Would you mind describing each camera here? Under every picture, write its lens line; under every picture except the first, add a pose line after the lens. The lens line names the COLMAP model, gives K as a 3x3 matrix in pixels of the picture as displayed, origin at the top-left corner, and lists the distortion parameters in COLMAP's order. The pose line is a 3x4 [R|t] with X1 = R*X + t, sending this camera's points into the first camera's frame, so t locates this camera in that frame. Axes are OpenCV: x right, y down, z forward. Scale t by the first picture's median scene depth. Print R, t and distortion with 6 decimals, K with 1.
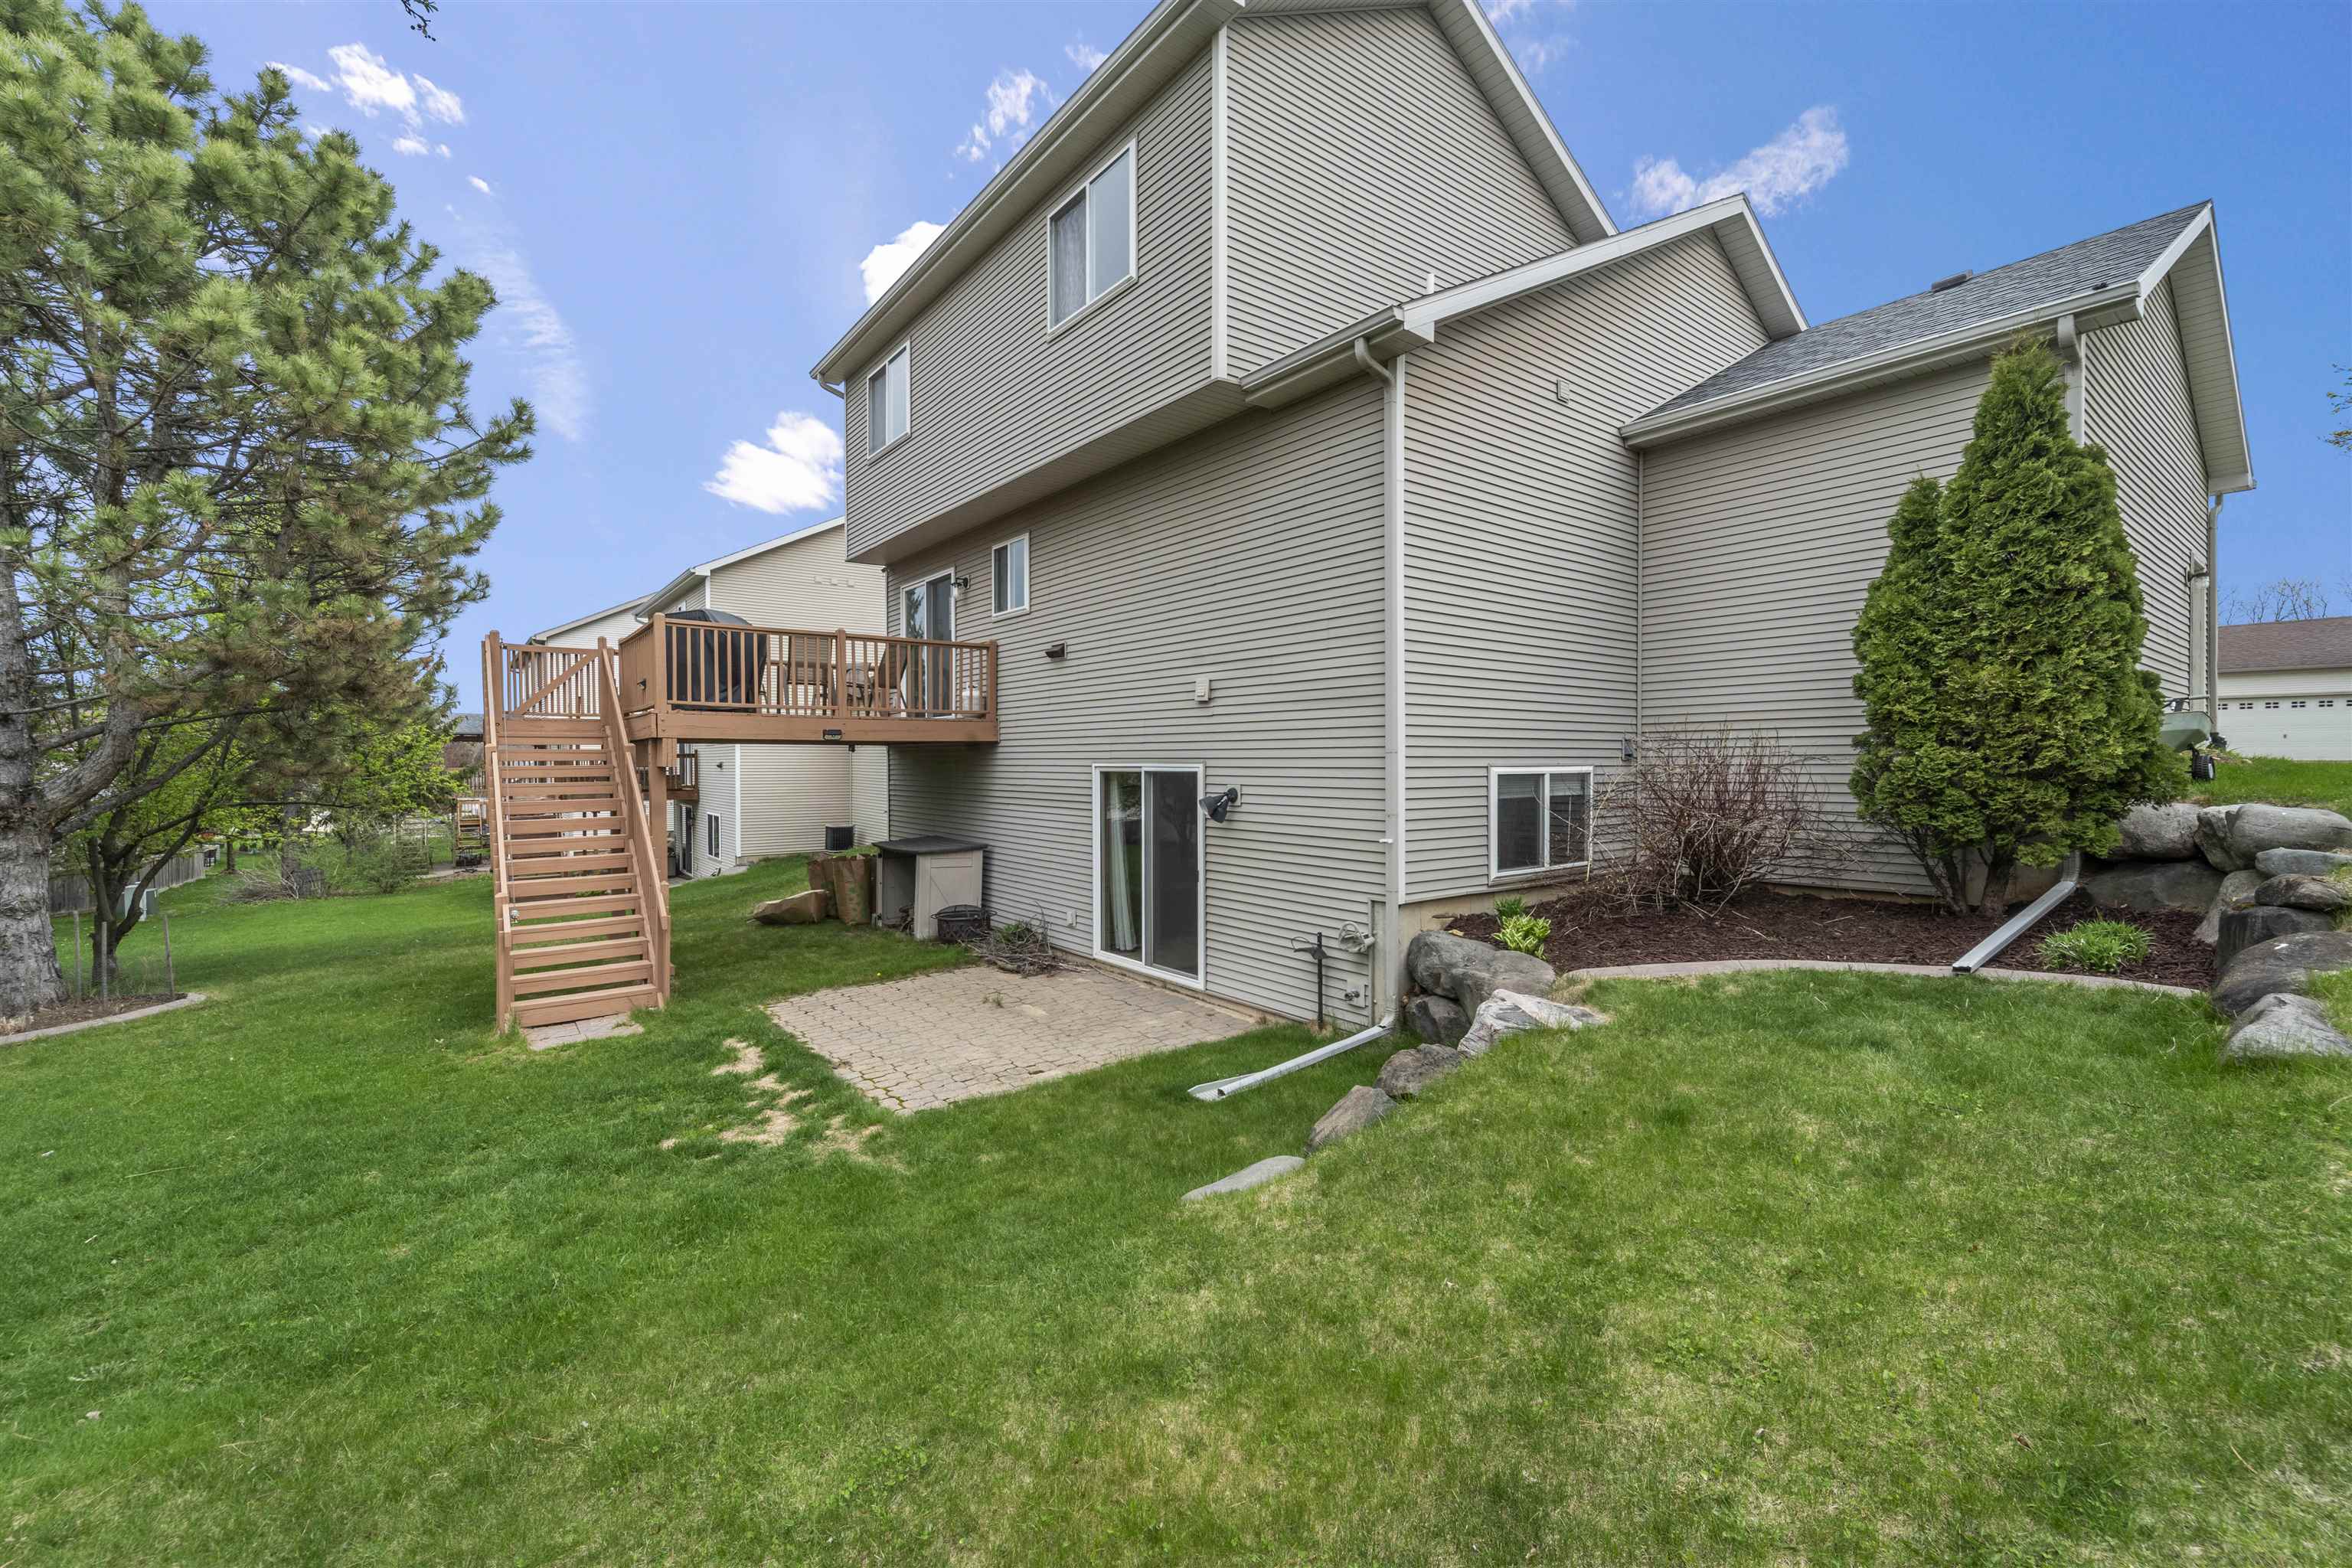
lens RADIAL K [[953.7, 0, 1165.8], [0, 953.7, 772.2], [0, 0, 1]] dist [-0.001994, 0.000100]
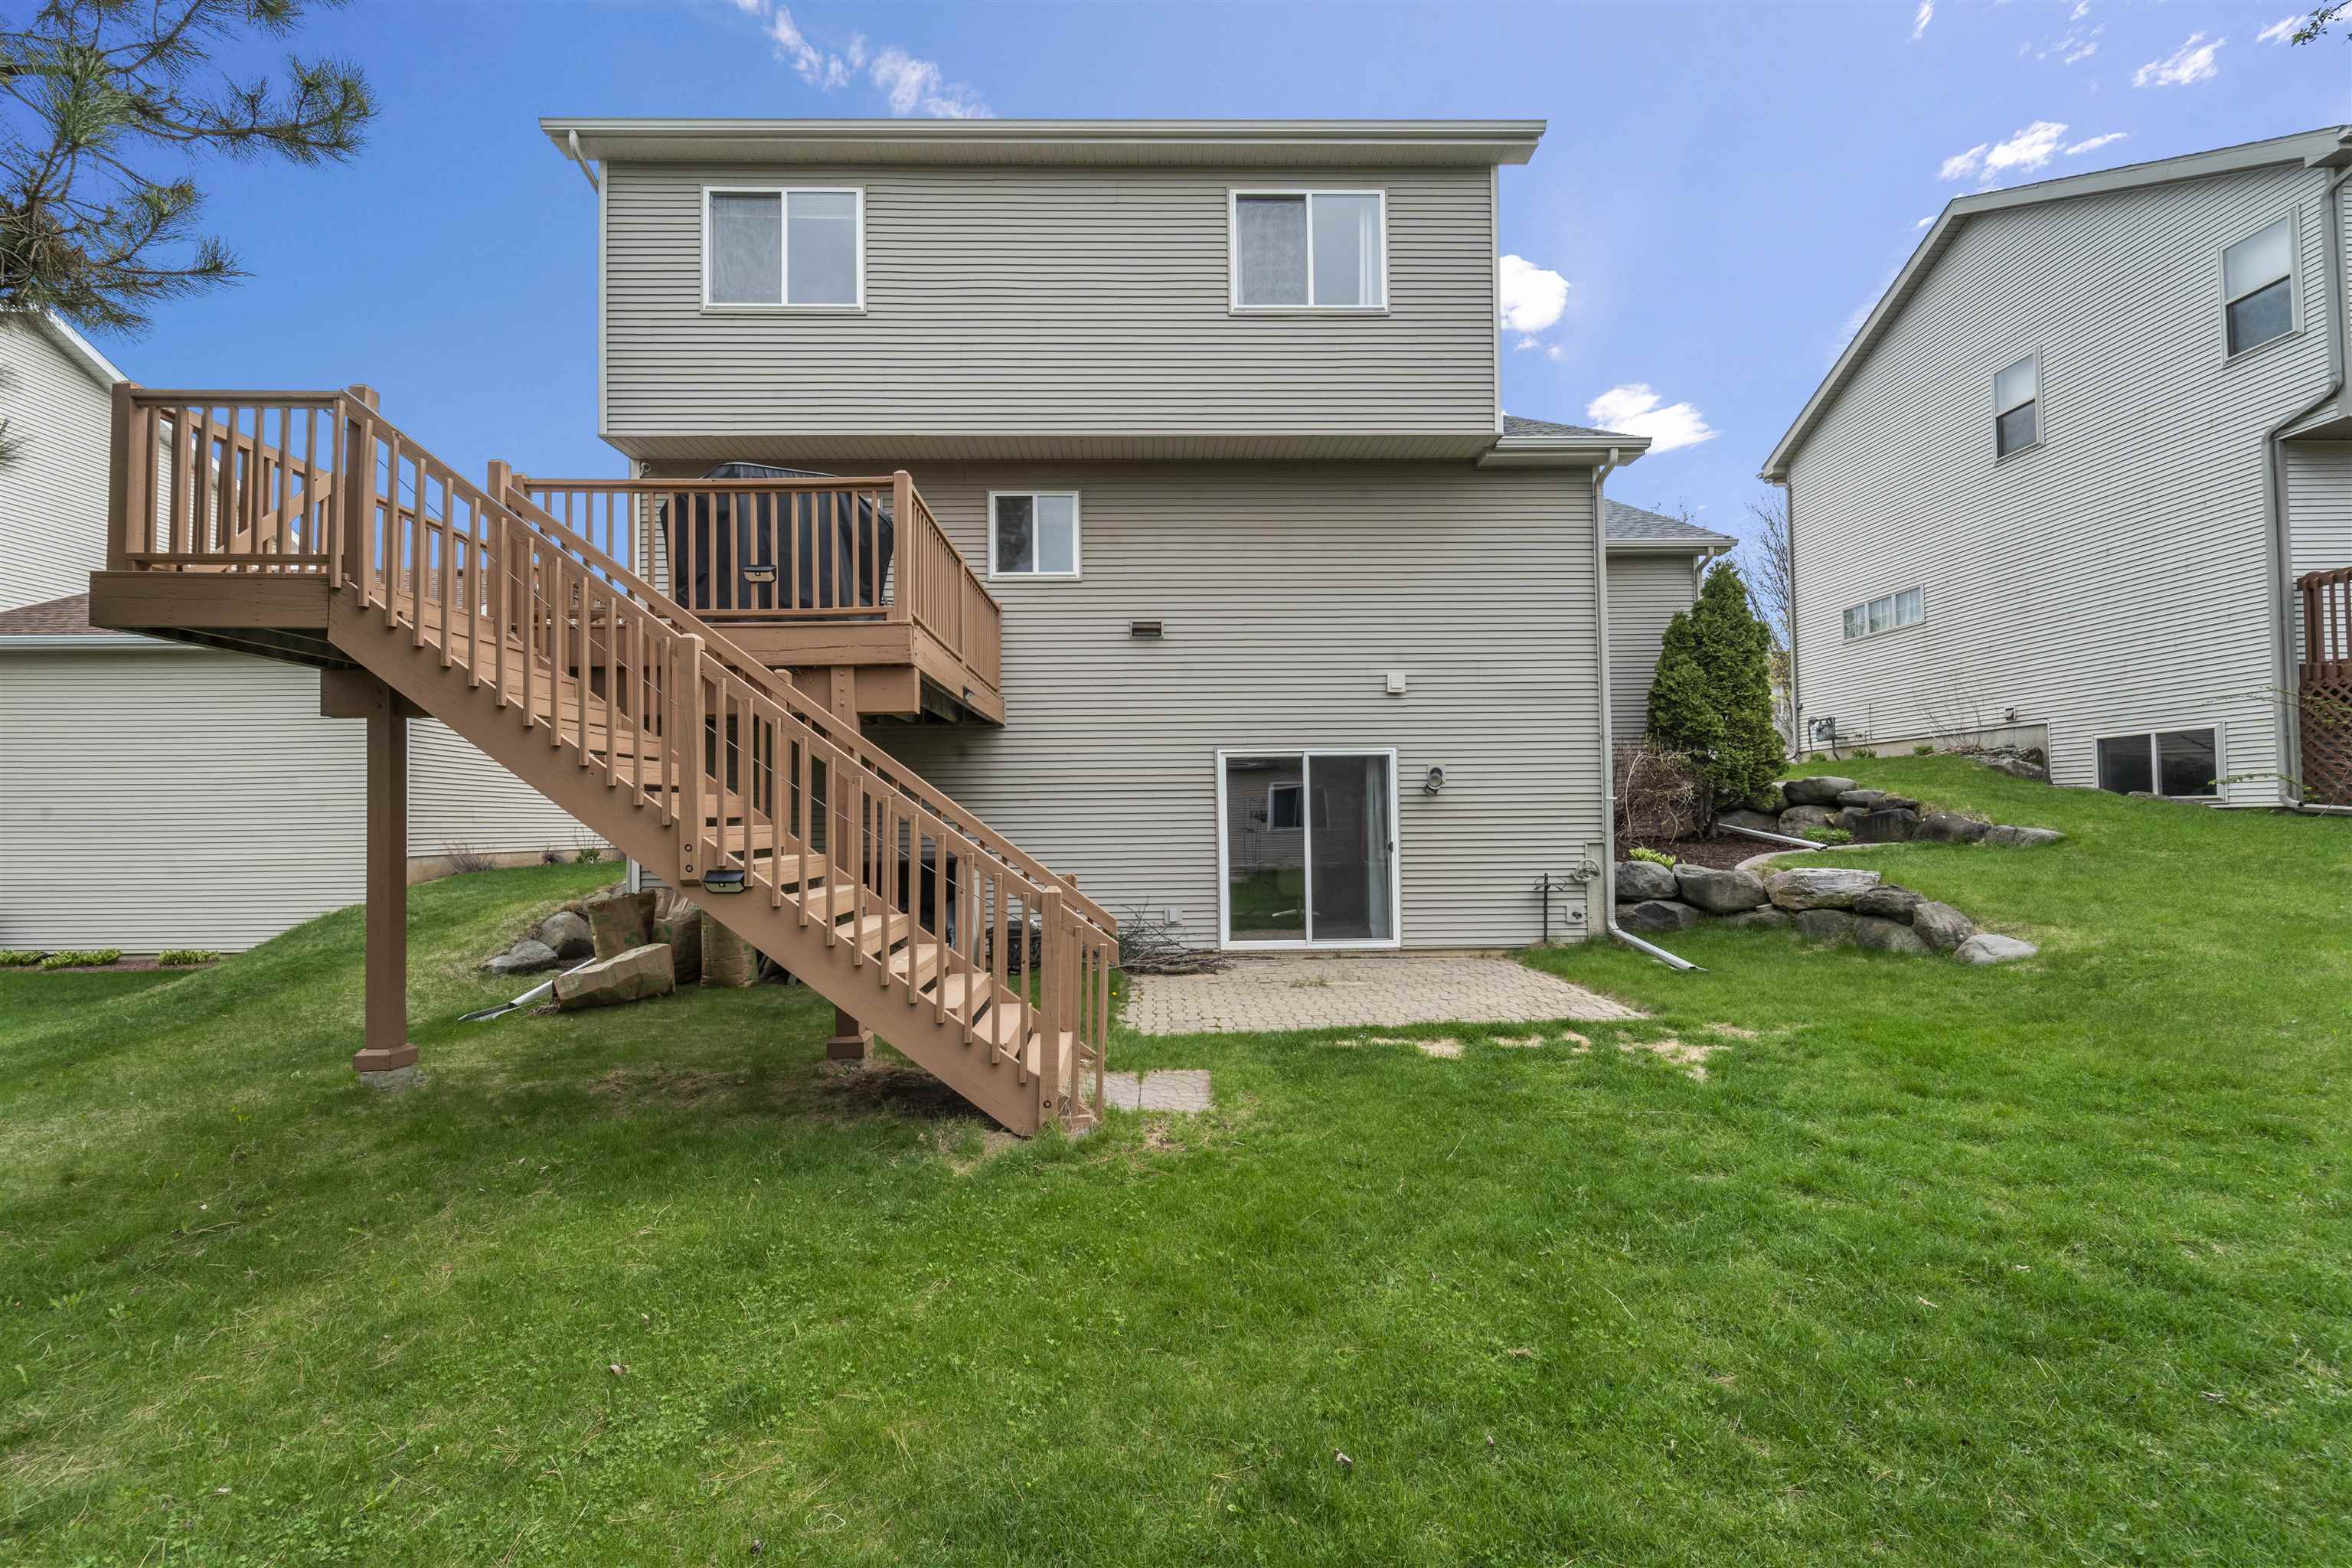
lens RADIAL K [[953.7, 0, 1167.9], [0, 953.7, 797.3], [0, 0, 1]] dist [-0.001994, 0.000100]
pose [[0.598928, 0.020548, 0.800539, -0.954977], [0.019331, 0.999008, -0.040105, 0.083973], [-0.800569, 0.039495, 0.597937, 0.496608]]
